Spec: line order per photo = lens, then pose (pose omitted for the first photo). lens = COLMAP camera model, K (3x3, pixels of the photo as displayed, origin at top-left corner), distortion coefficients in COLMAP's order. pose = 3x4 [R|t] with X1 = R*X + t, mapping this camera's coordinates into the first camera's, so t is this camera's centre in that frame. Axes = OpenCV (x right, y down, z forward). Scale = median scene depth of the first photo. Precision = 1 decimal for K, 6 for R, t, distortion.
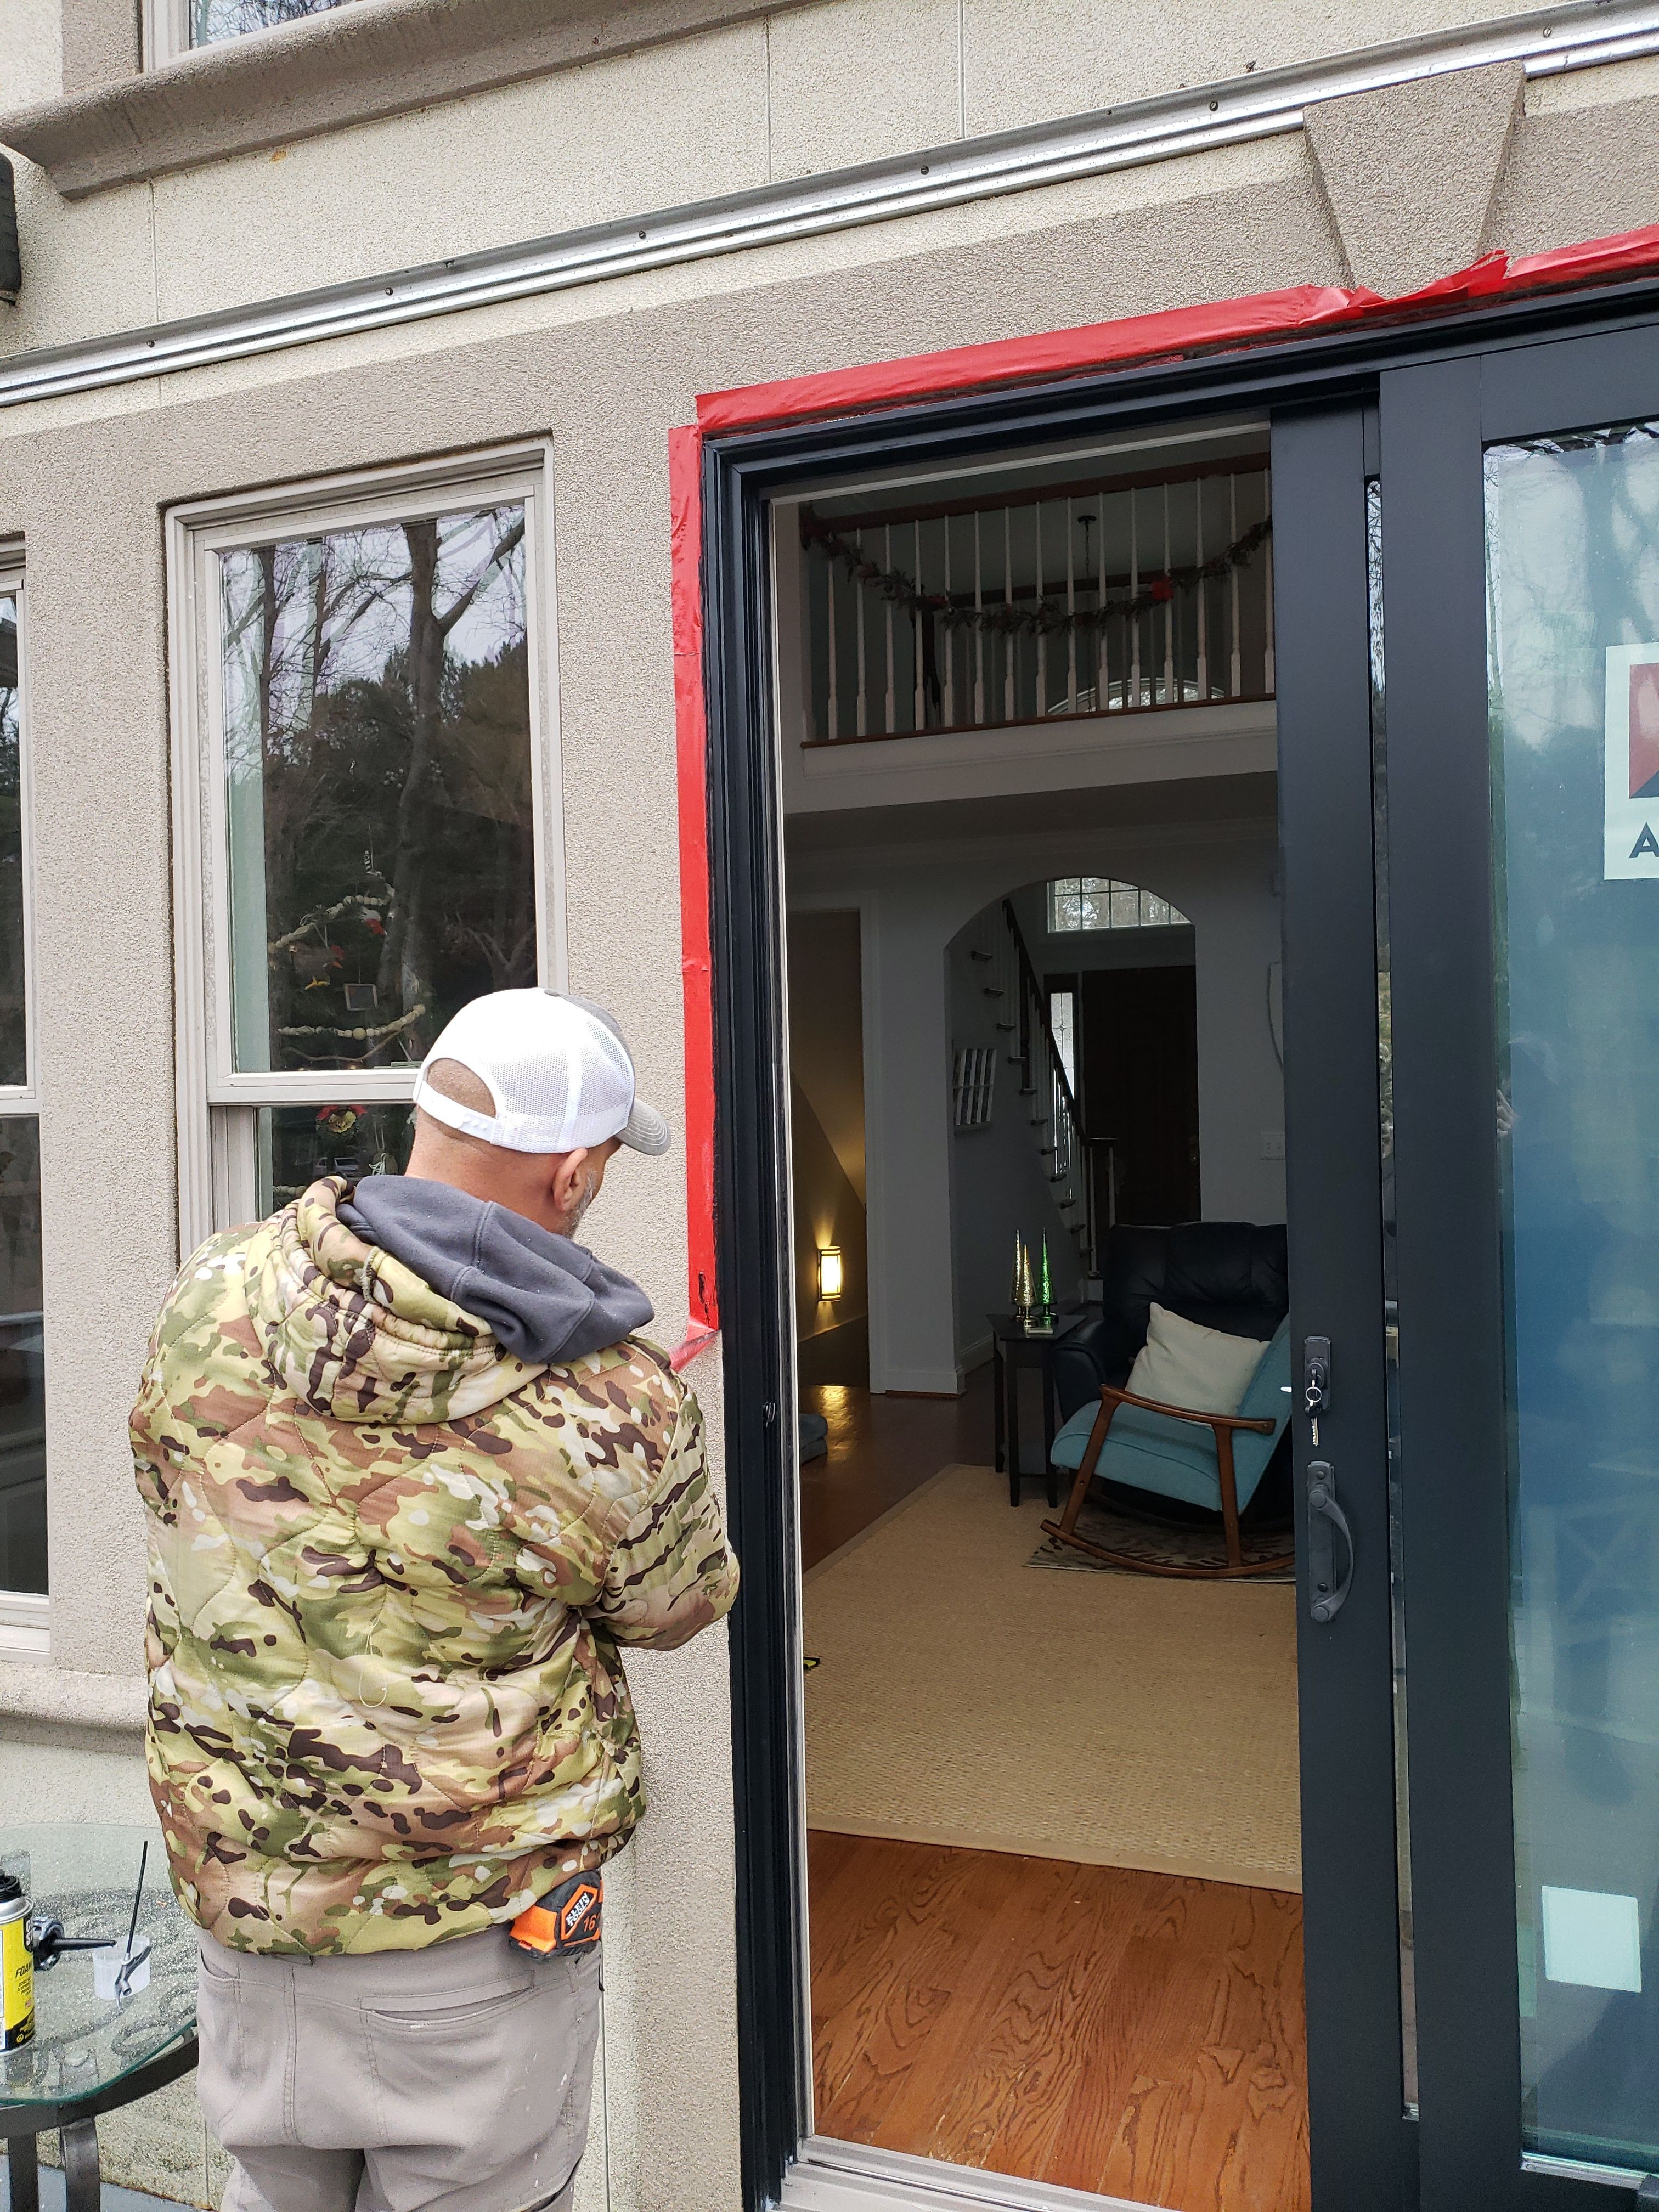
lens RADIAL K [[1693.3, 0, 825.9], [0, 1693.3, 1099.4], [0, 0, 1]] dist [0.030172, -0.017652]
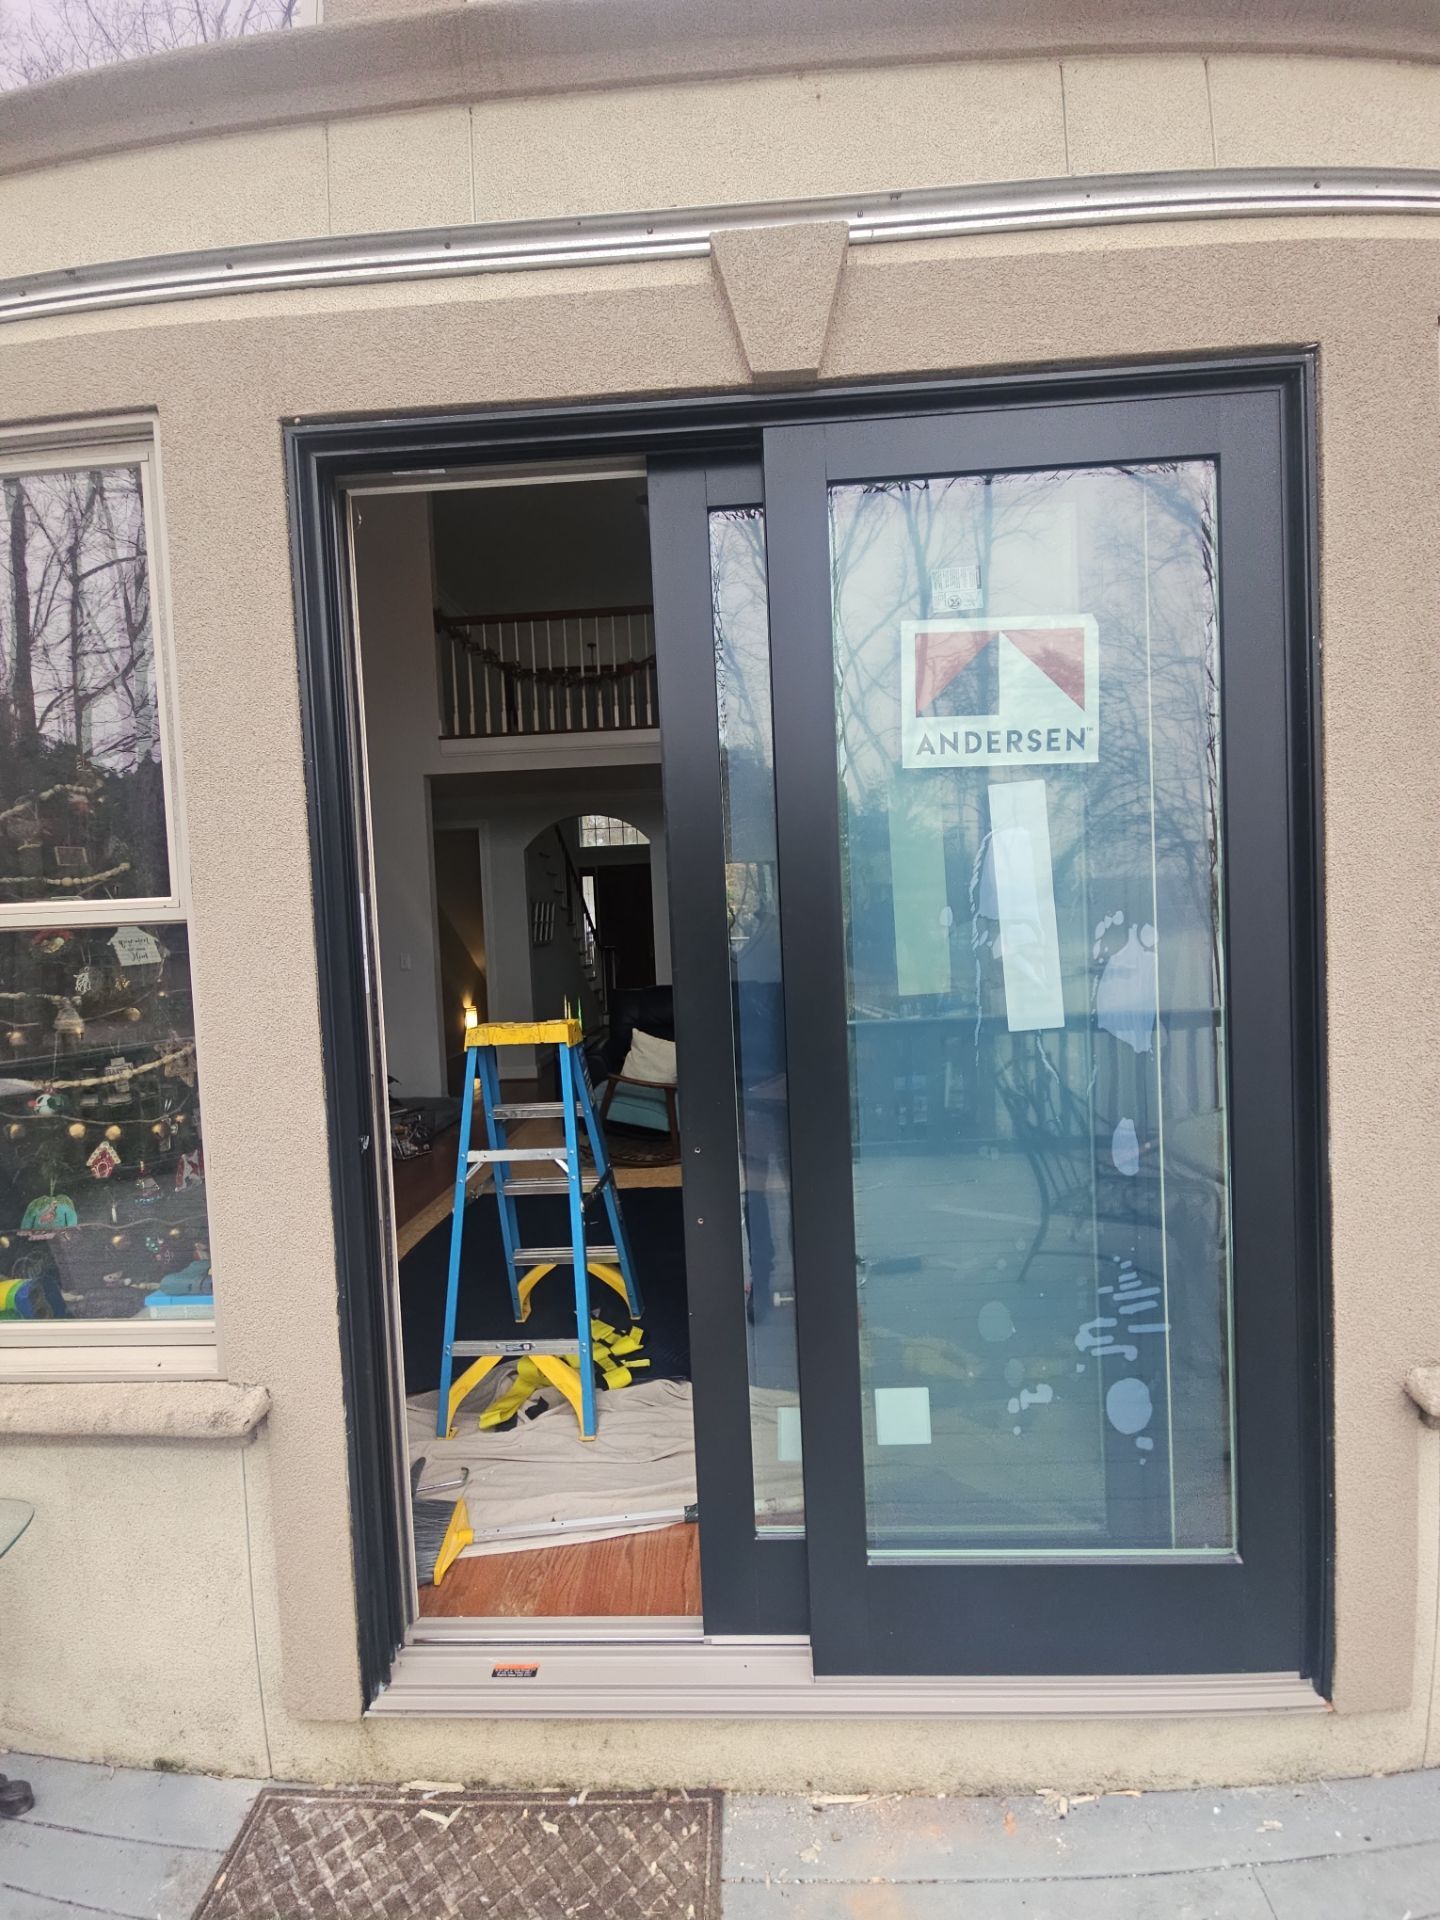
lens RADIAL K [[776.8, 0, 727.5], [0, 776.8, 946.0], [0, 0, 1]] dist [0.009770, -0.008339]
pose [[0.951458, -0.029026, 0.306406, 0.058684], [0.022570, 0.999443, 0.024596, 0.014061], [-0.306949, -0.016487, 0.951583, 0.288886]]
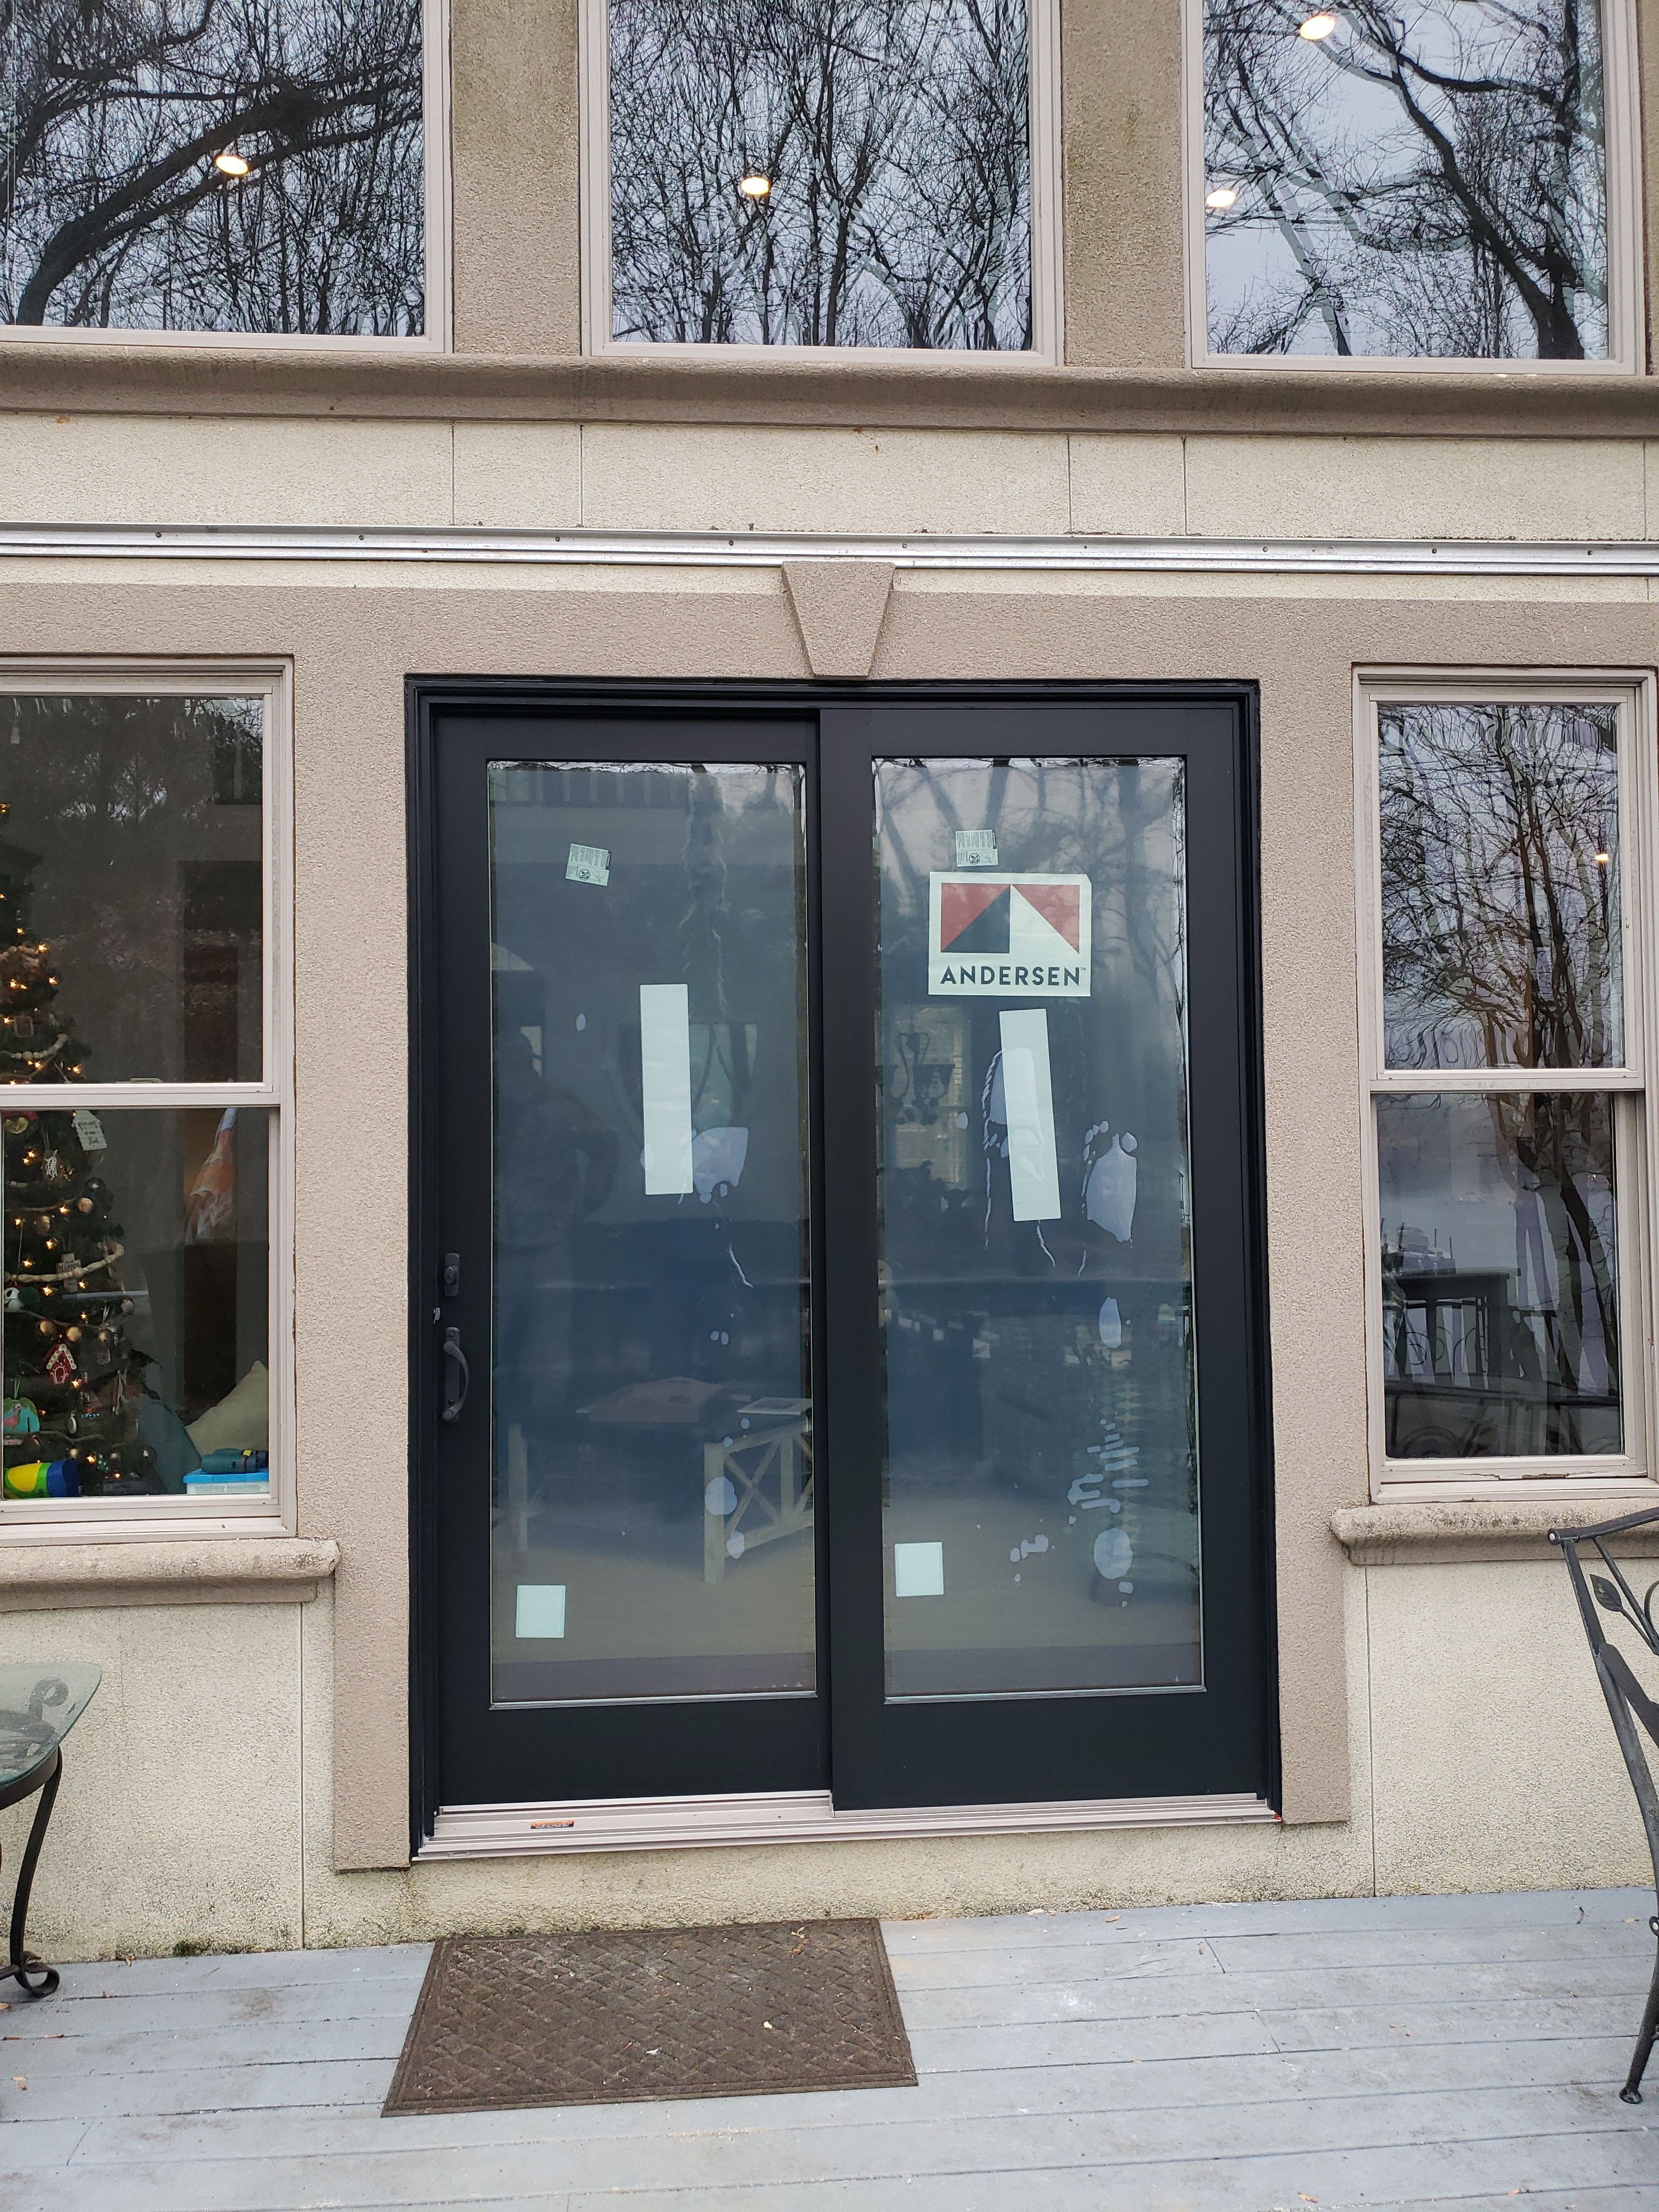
lens RADIAL K [[1693.3, 0, 821.0], [0, 1693.3, 1062.1], [0, 0, 1]] dist [0.030172, -0.017652]
pose [[0.907656, 0.024273, 0.419012, -0.351247], [-0.006493, 0.999019, -0.043809, 0.023331], [-0.419664, 0.037043, 0.906923, -0.517933]]
